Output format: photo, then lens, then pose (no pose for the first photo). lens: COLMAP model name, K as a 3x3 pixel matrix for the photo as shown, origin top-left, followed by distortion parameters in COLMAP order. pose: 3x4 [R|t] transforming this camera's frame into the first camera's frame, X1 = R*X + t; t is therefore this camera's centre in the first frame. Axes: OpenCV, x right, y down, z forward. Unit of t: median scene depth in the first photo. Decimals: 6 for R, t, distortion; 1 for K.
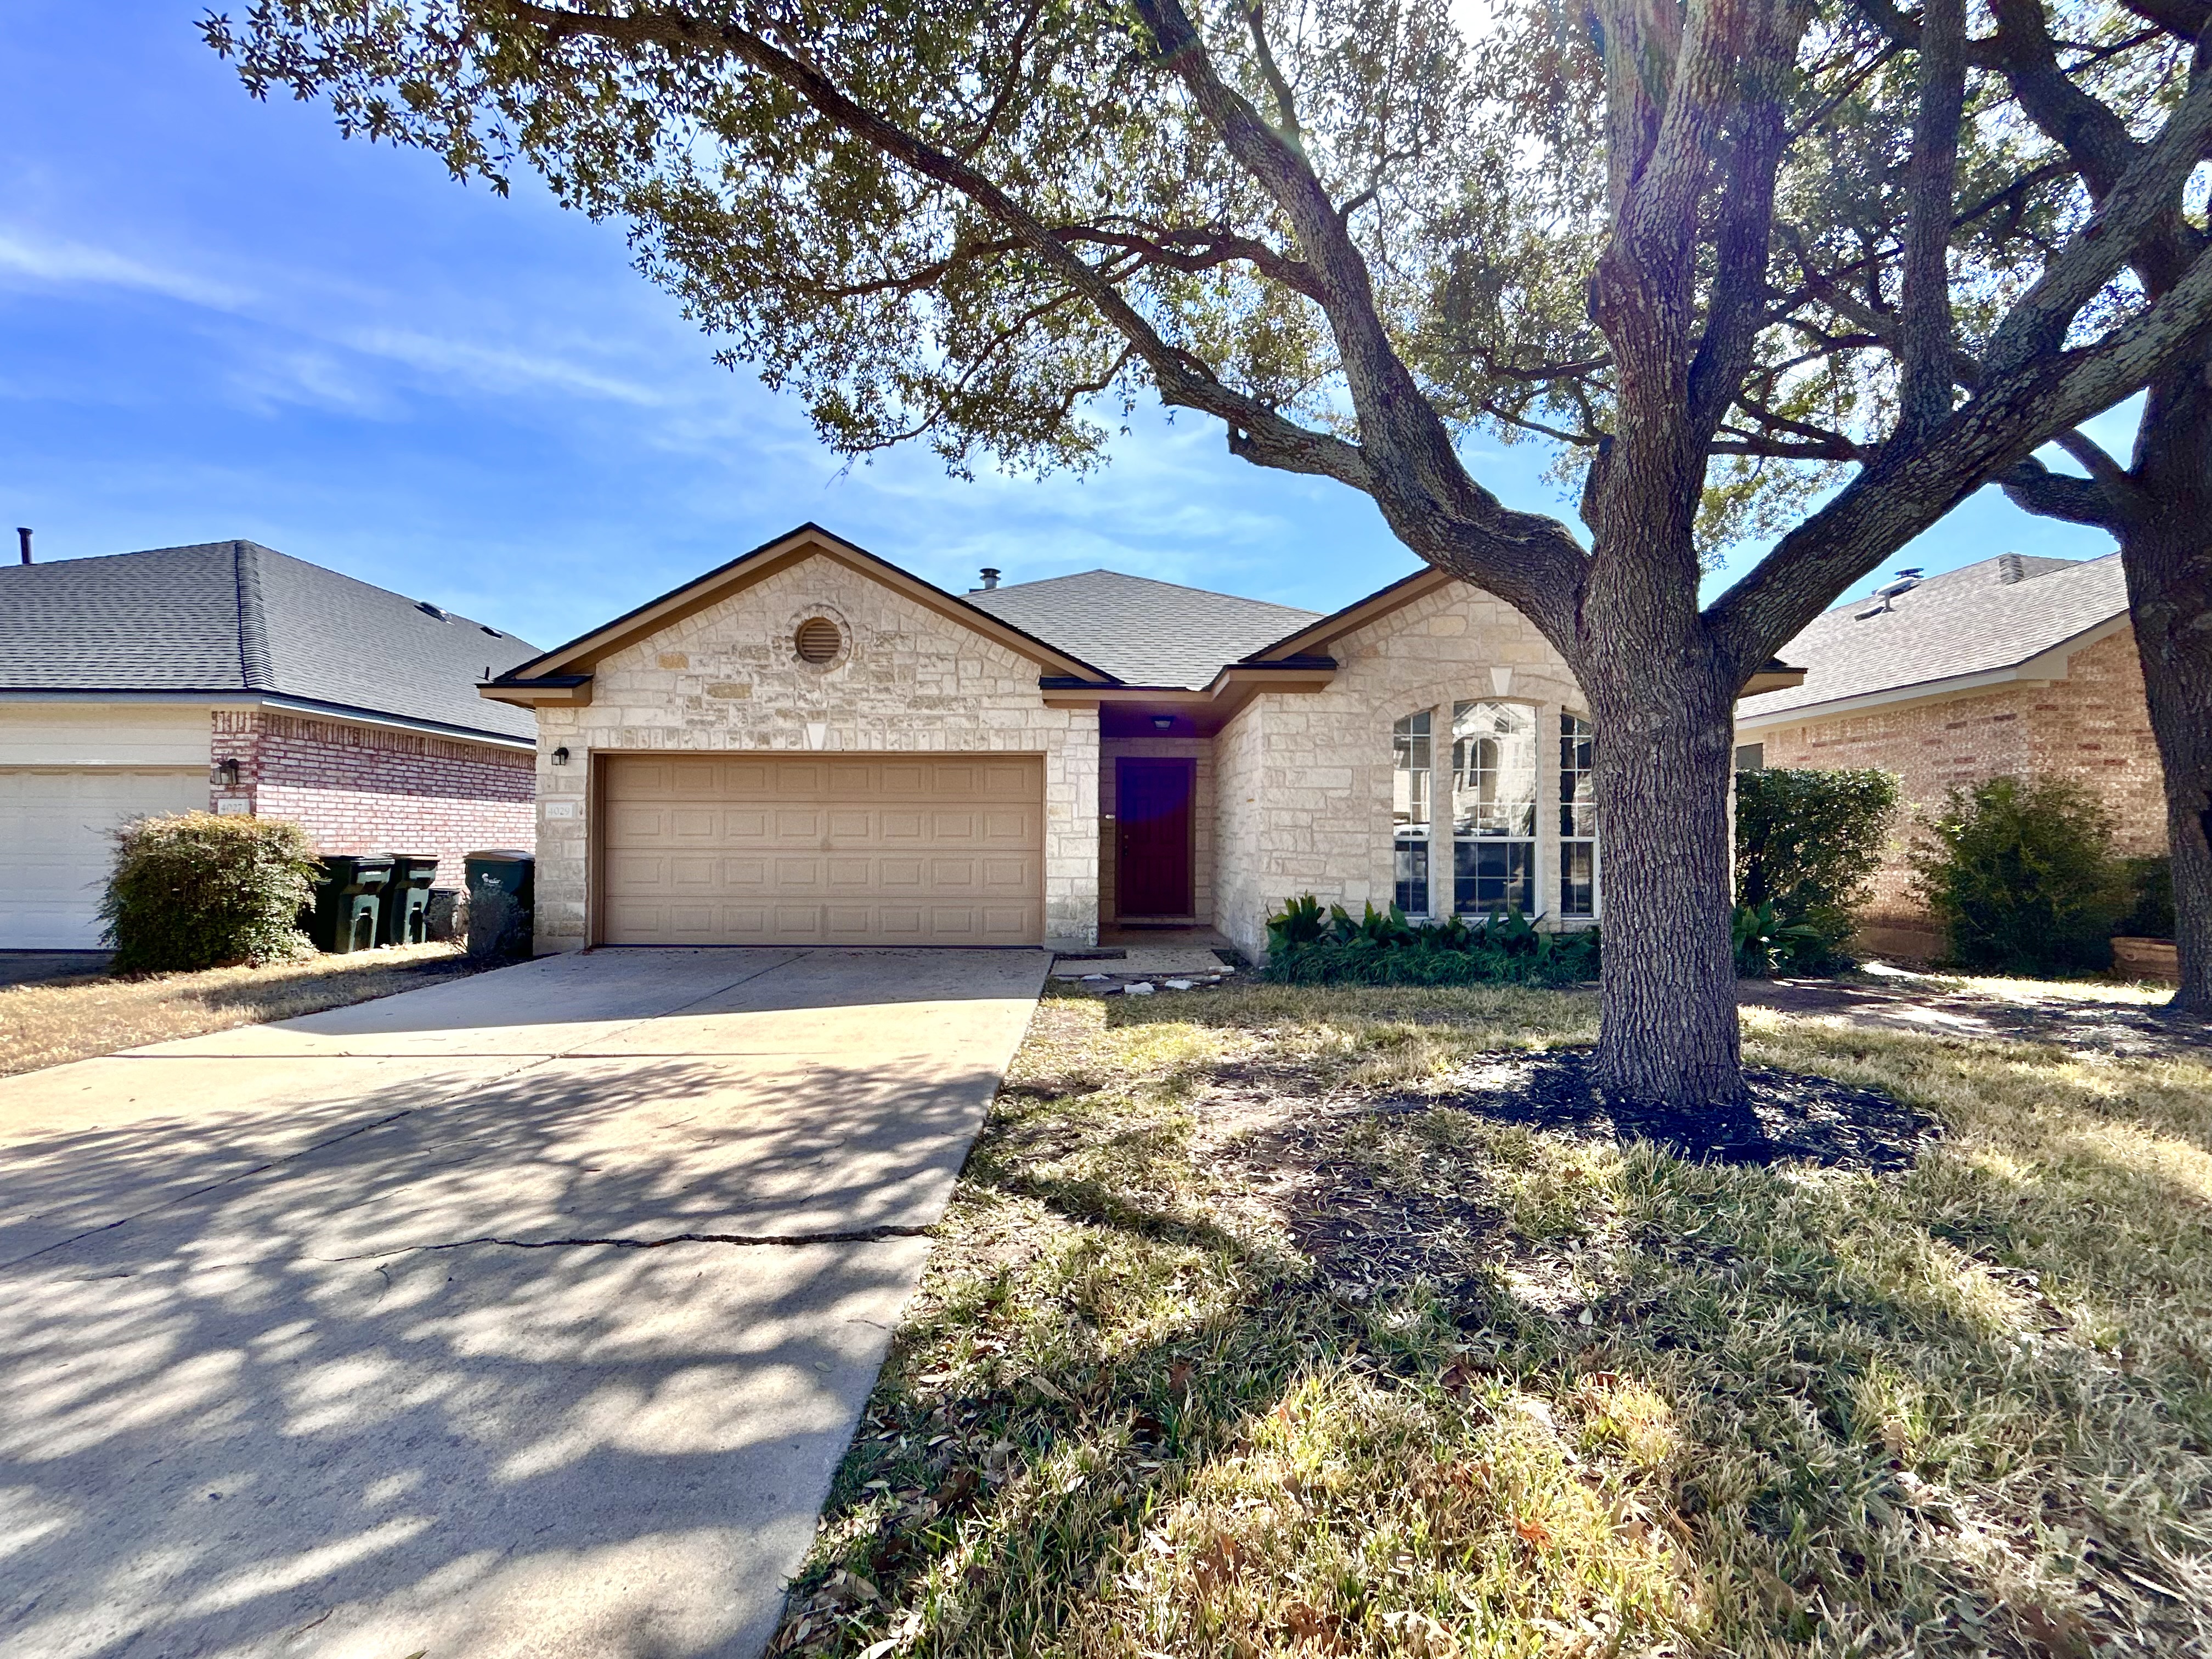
lens RADIAL K [[895.1, 0, 1102.6], [0, 895.1, 833.7], [0, 0, 1]] dist [0.001795, 0.000106]
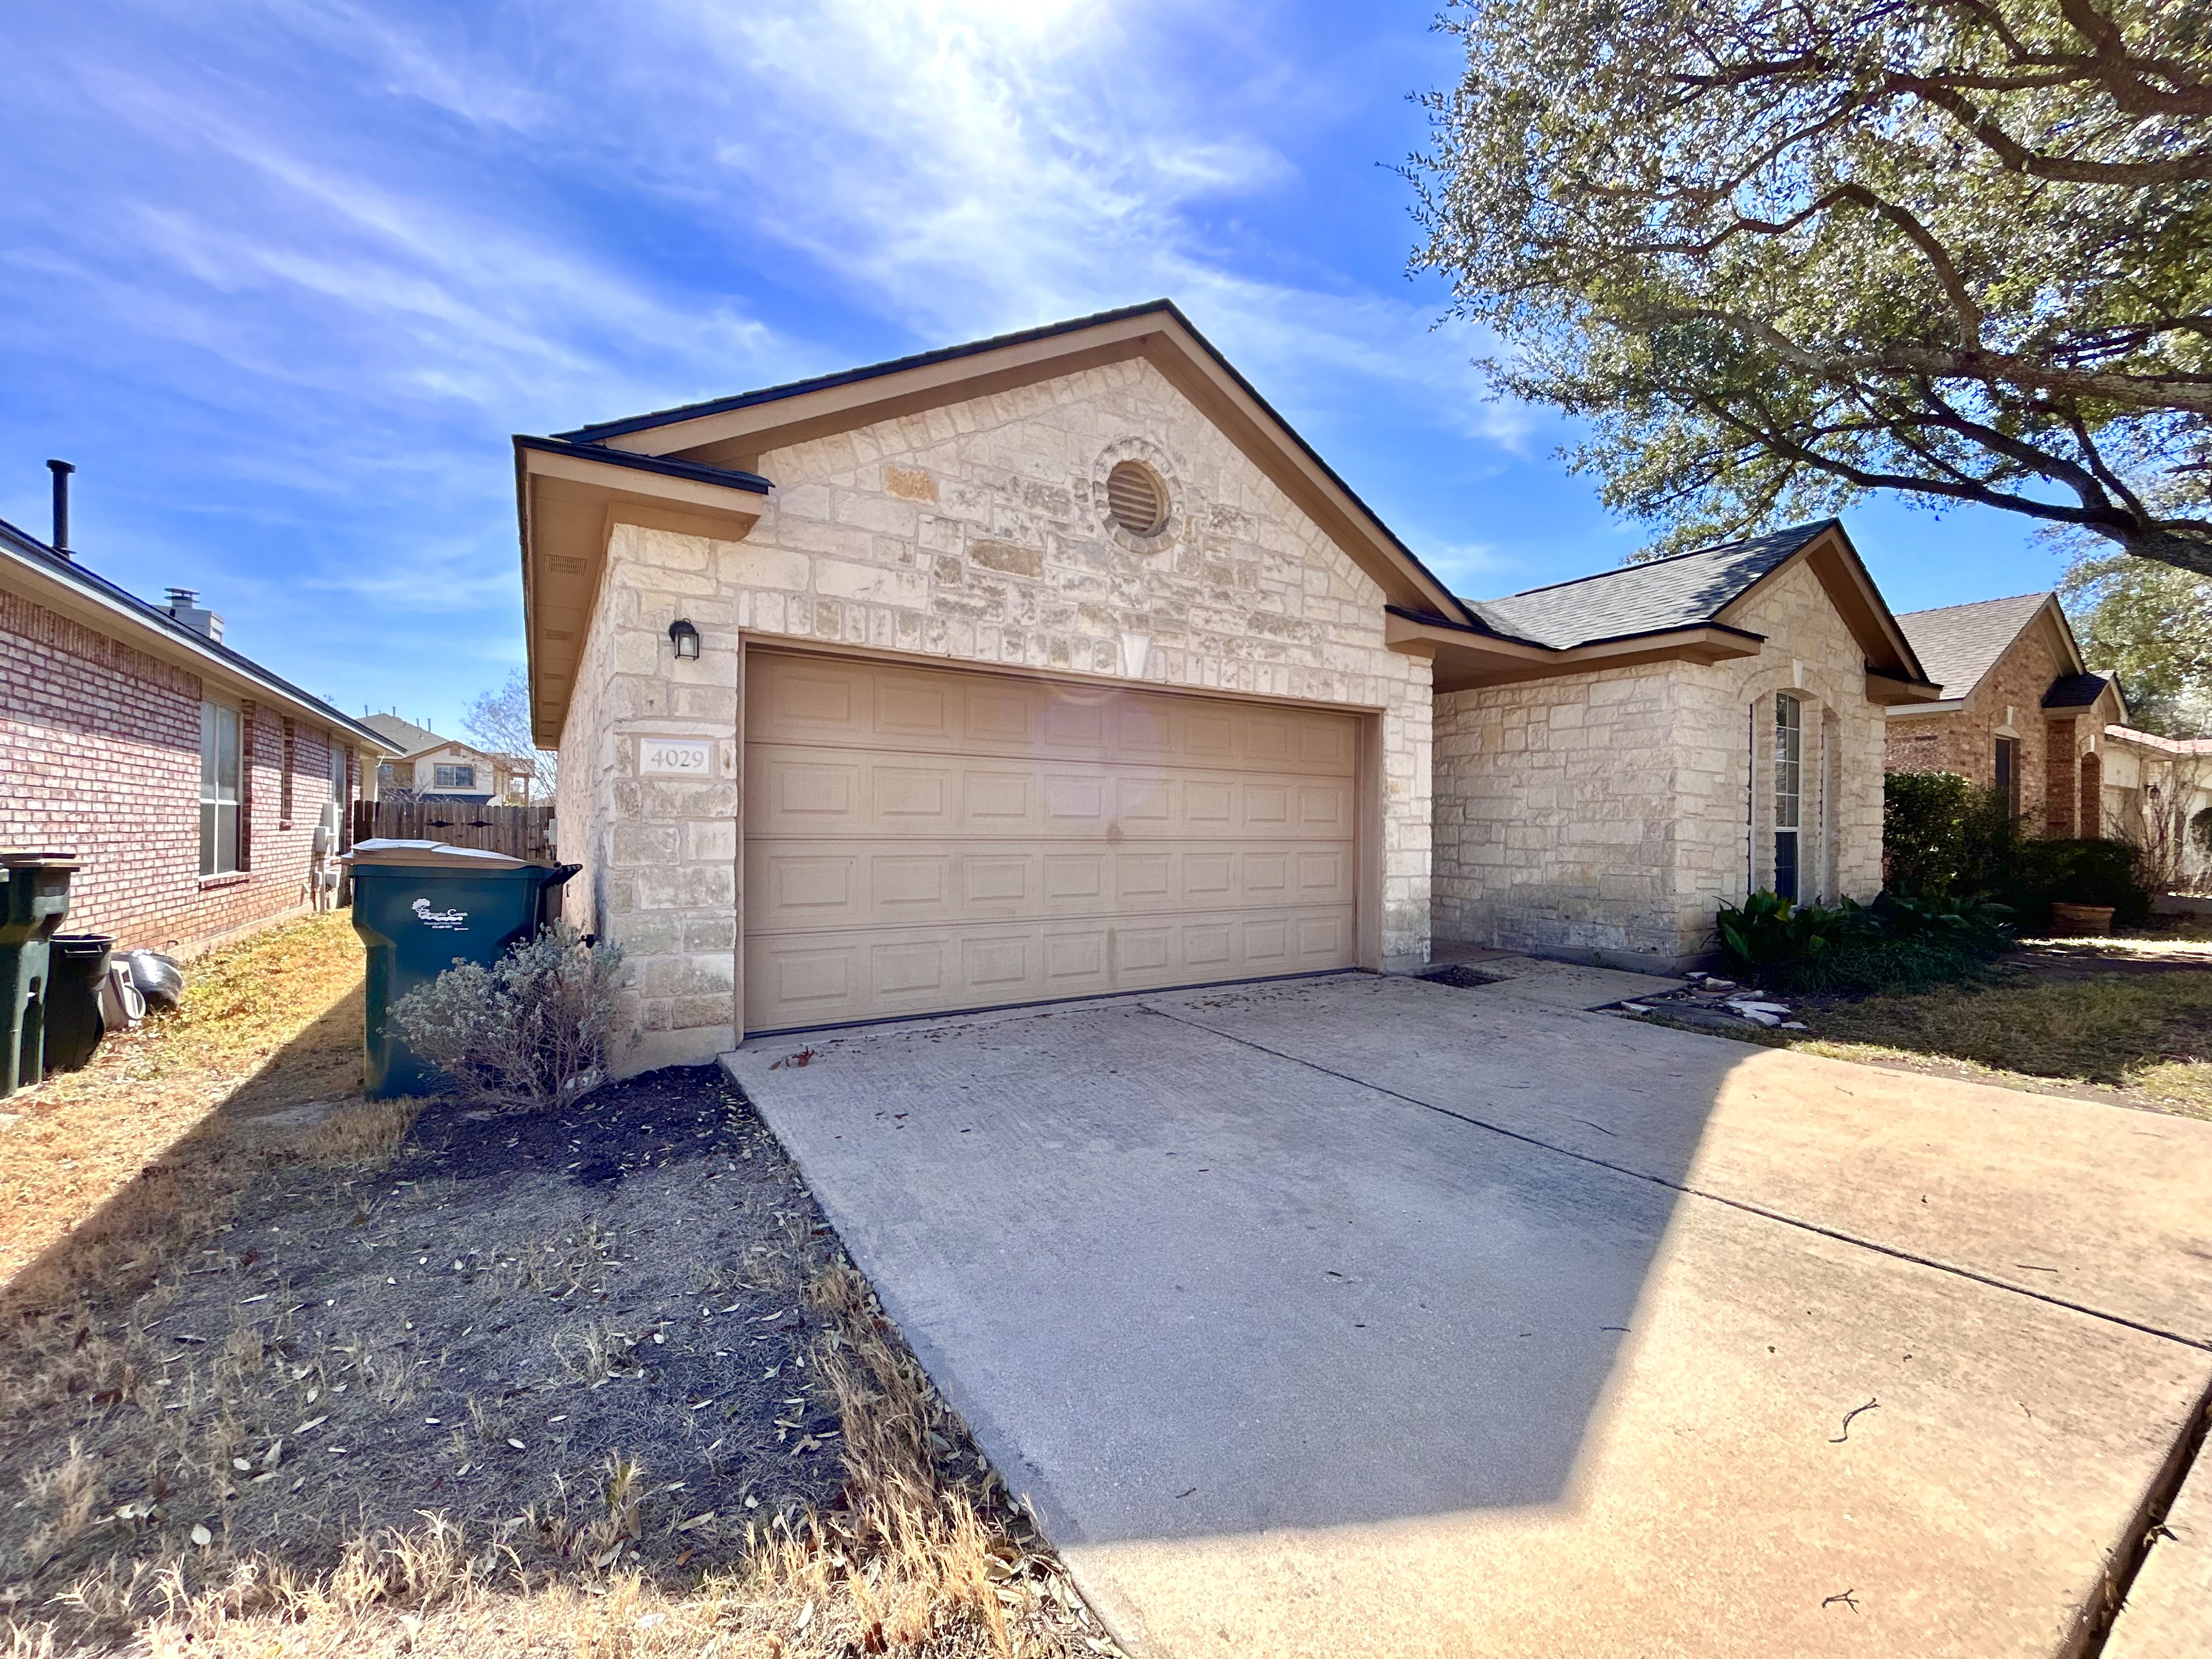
lens RADIAL K [[895.1, 0, 1115.1], [0, 895.1, 834.4], [0, 0, 1]] dist [0.001795, 0.000106]
pose [[0.846526, 0.000951, 0.532346, -0.657939], [-0.011055, 0.999814, 0.015794, 0.004021], [-0.532232, -0.019255, 0.846379, 0.485848]]
